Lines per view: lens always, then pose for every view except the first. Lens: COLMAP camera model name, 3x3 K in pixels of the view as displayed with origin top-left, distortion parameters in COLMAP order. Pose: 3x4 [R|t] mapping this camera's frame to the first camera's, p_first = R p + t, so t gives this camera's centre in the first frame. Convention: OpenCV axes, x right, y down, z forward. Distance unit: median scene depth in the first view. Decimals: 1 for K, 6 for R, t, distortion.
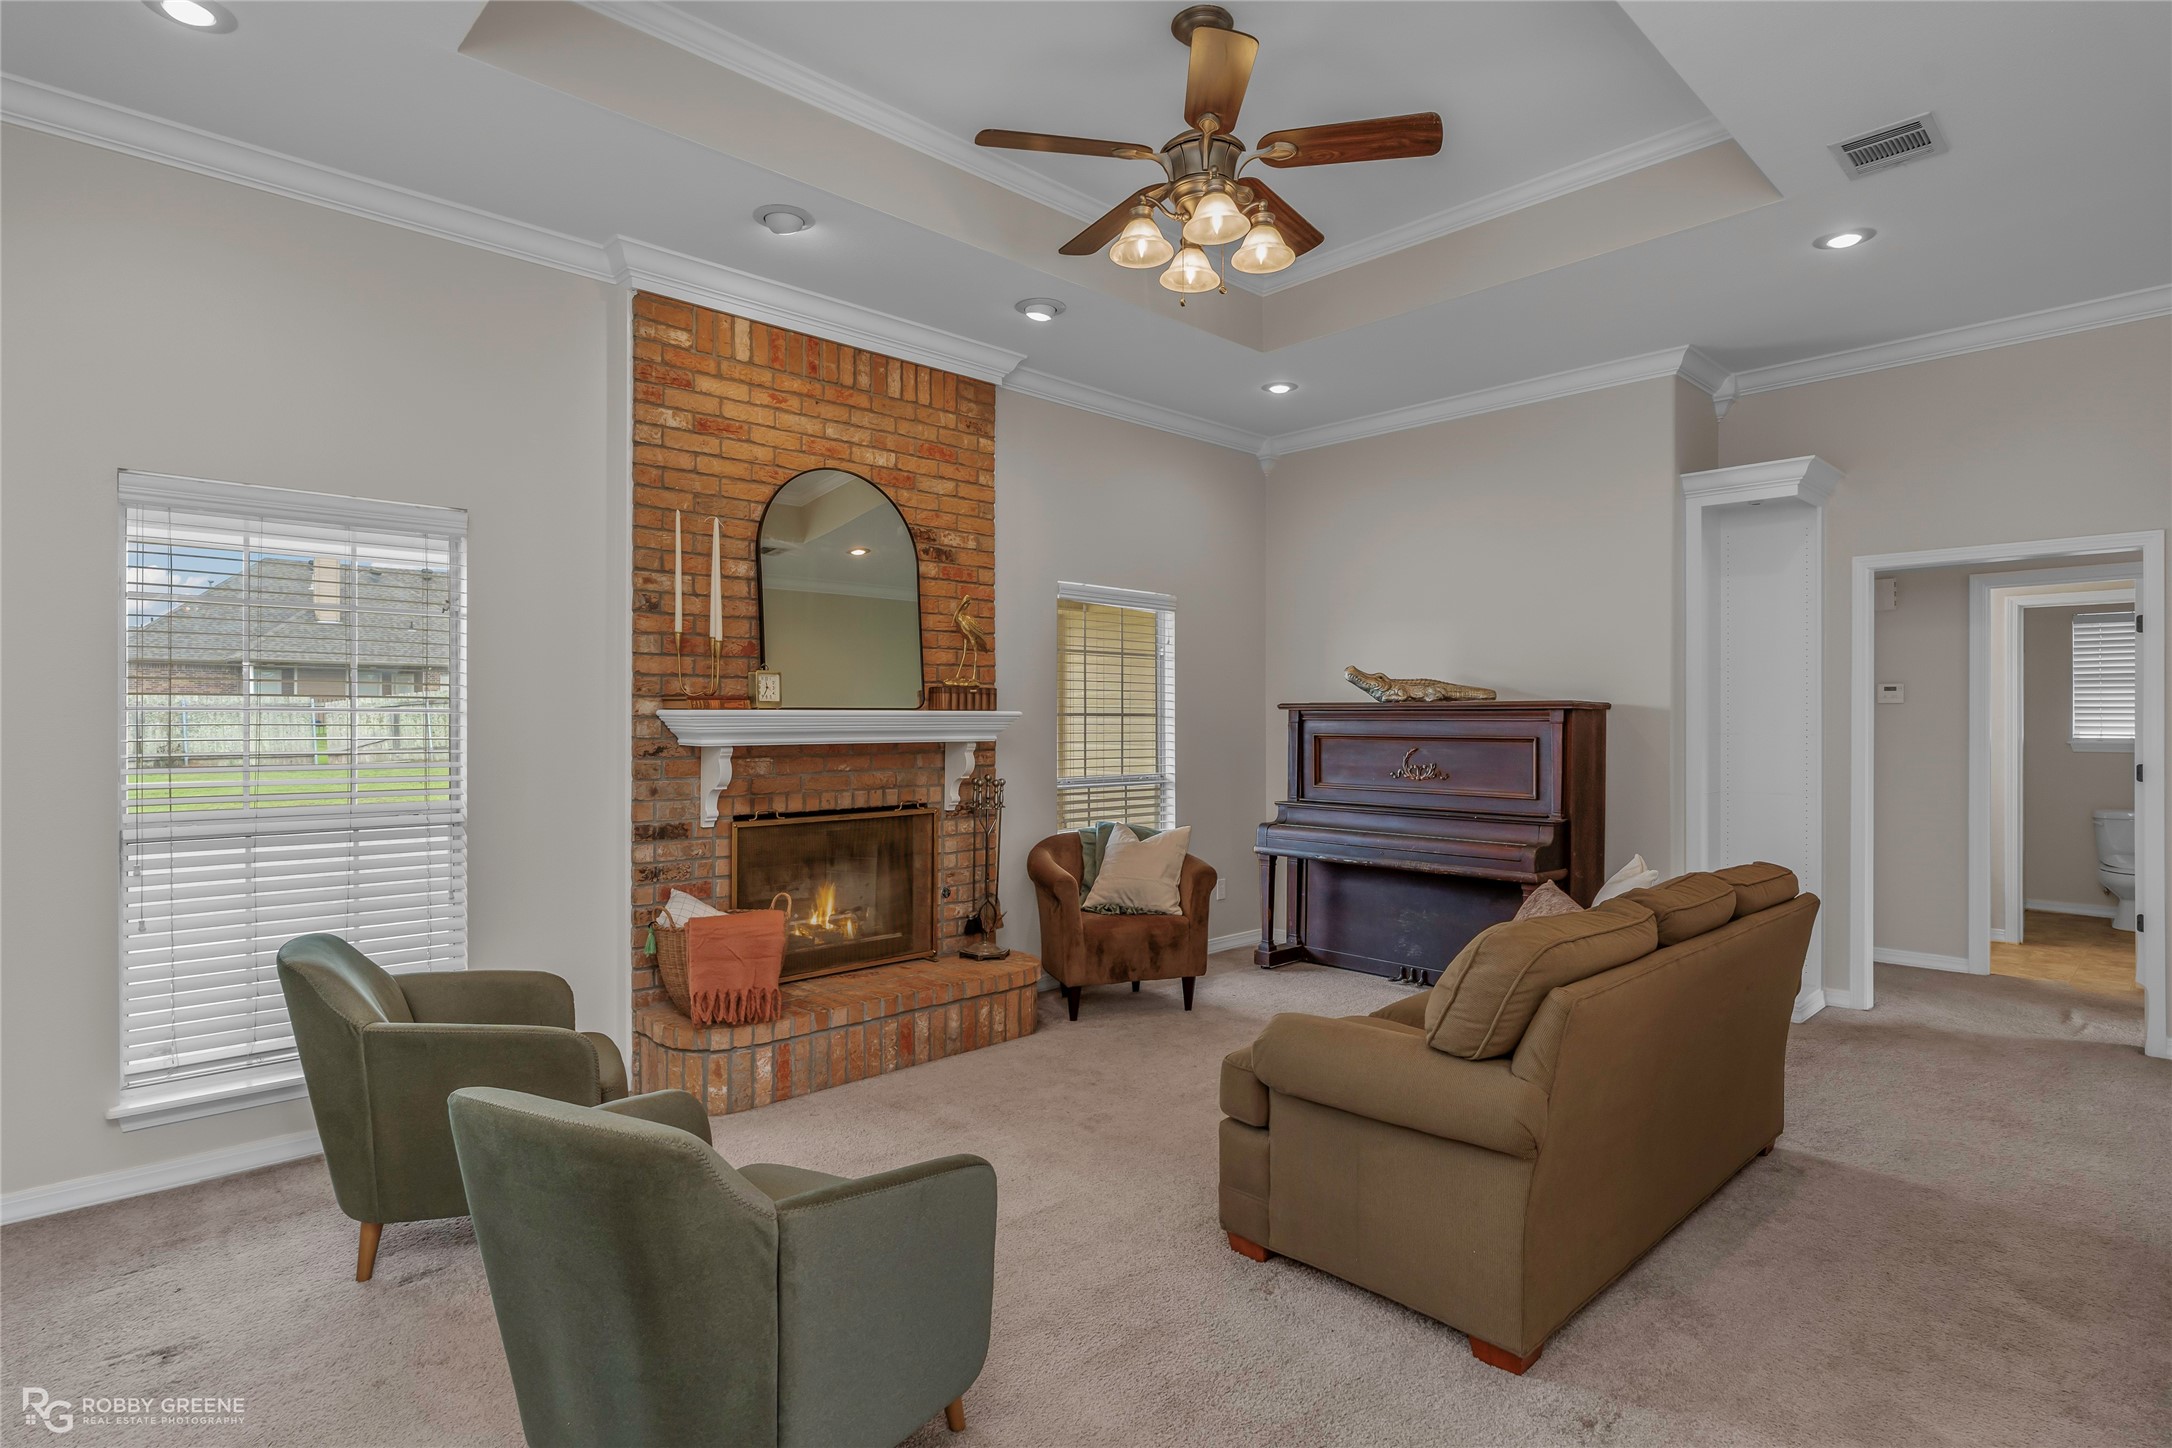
lens RADIAL K [[1100.9, 0, 1096.0], [0, 1100.9, 725.0], [0, 0, 1]] dist [0.001038, 0.000695]
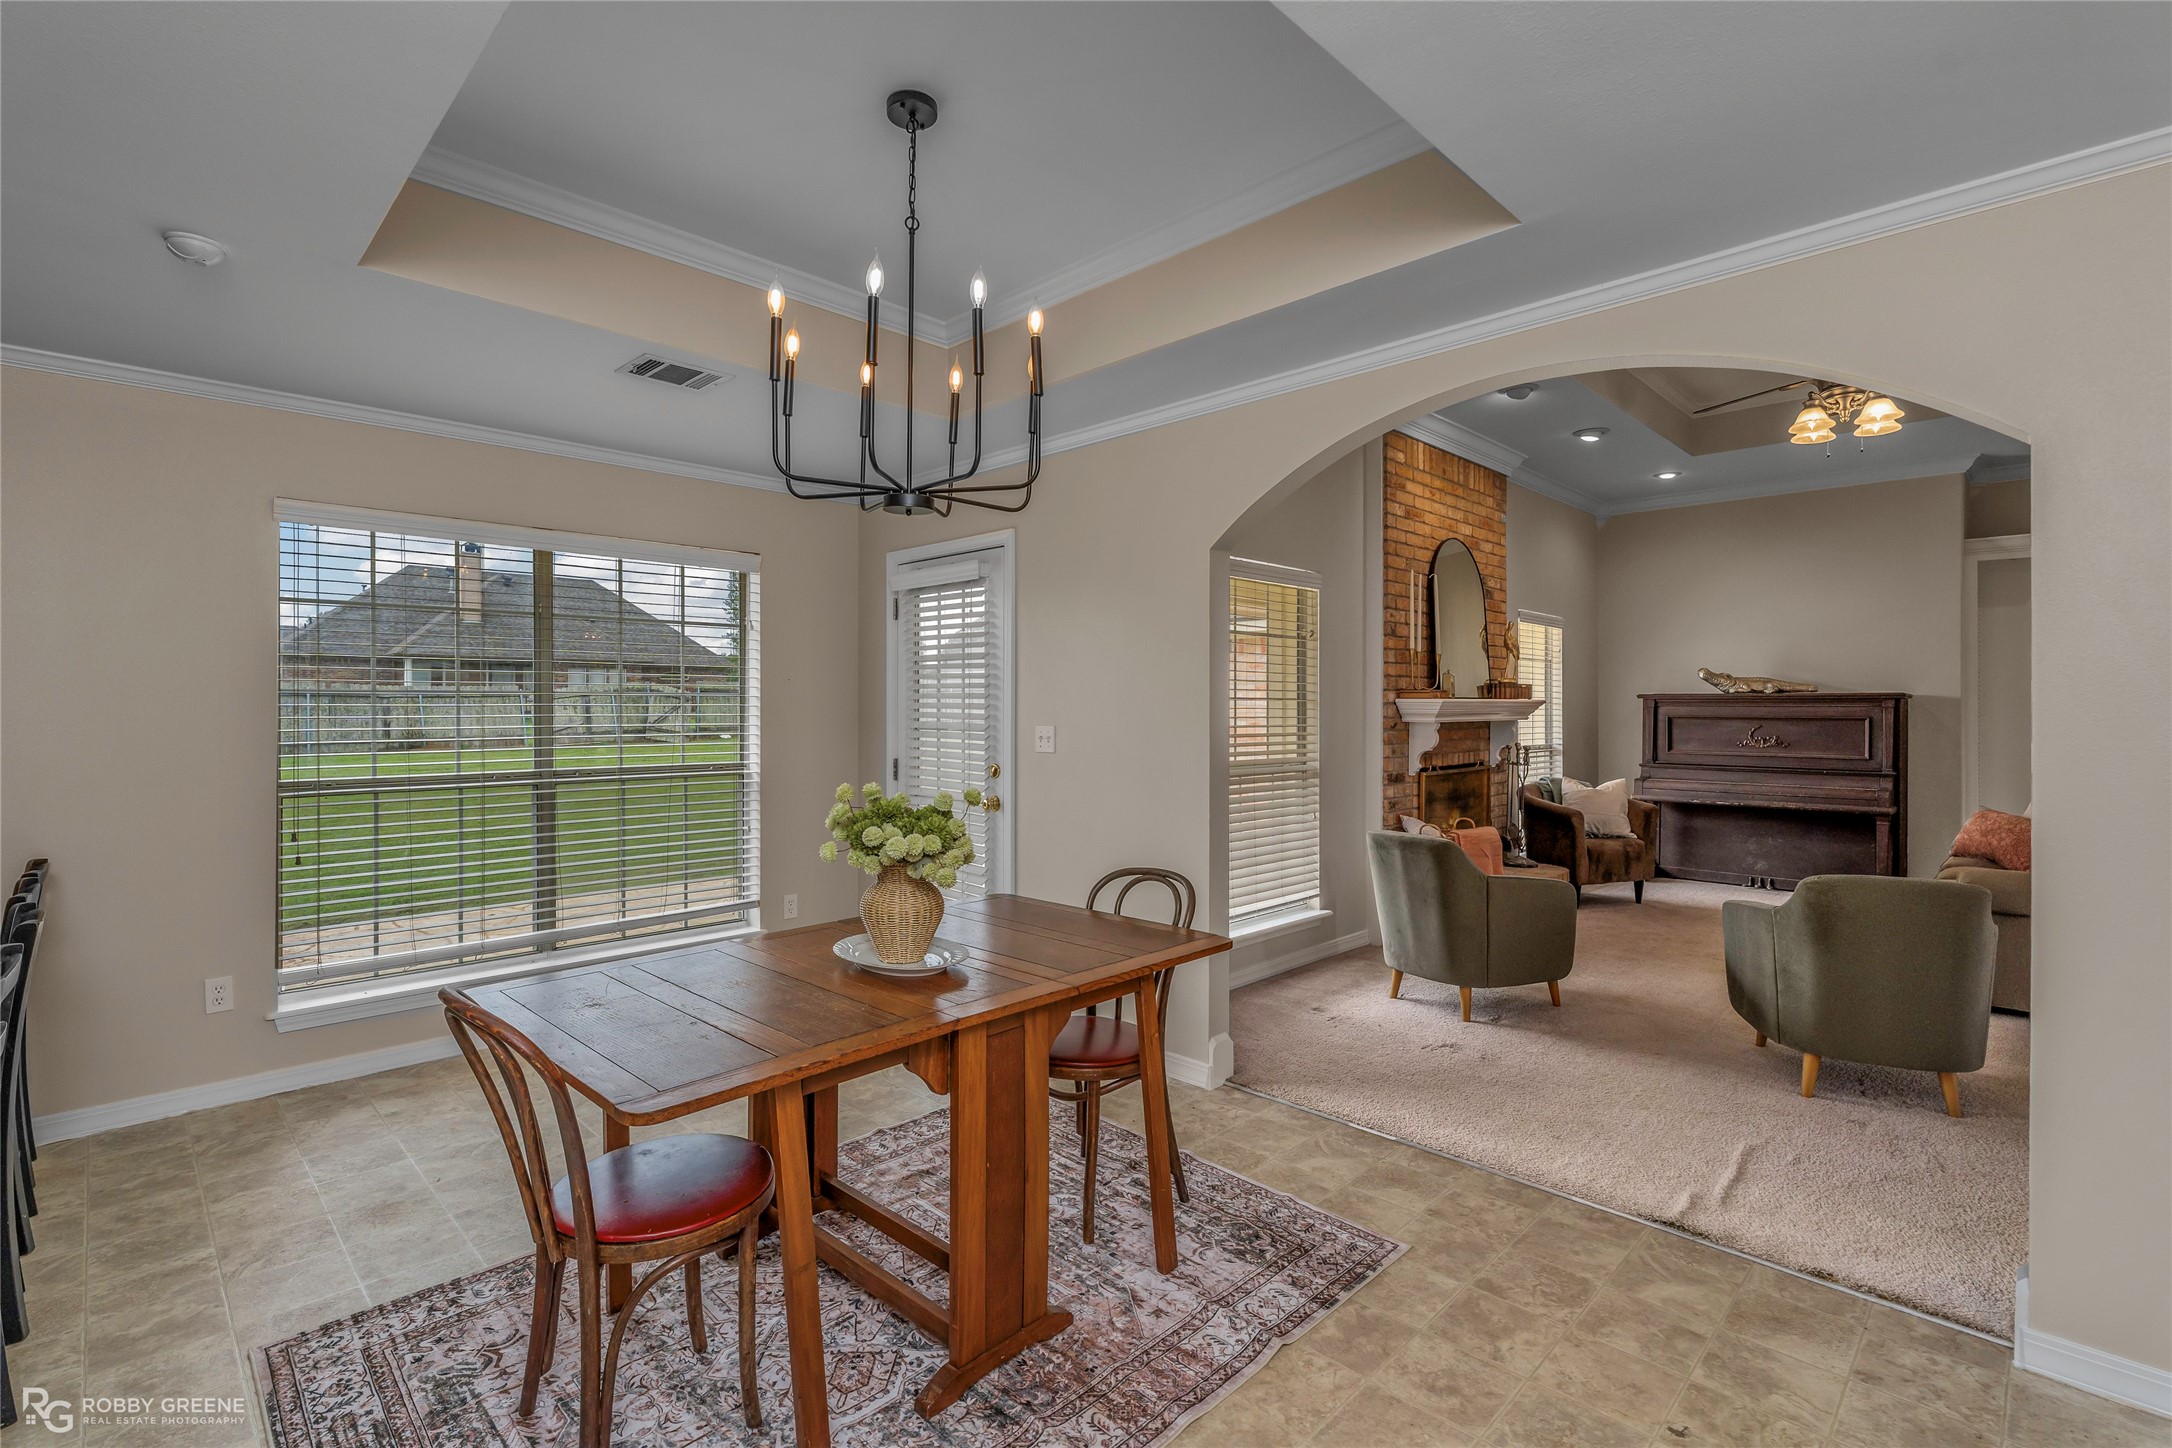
lens RADIAL K [[981.8, 0, 1091.2], [0, 981.8, 714.8], [0, 0, 1]] dist [-0.003171, -0.000327]
pose [[0.999766, -0.000766, 0.021613, -0.673210], [0.000719, 0.999997, 0.002179, 0.004113], [-0.021615, -0.002163, 0.999764, -0.289823]]
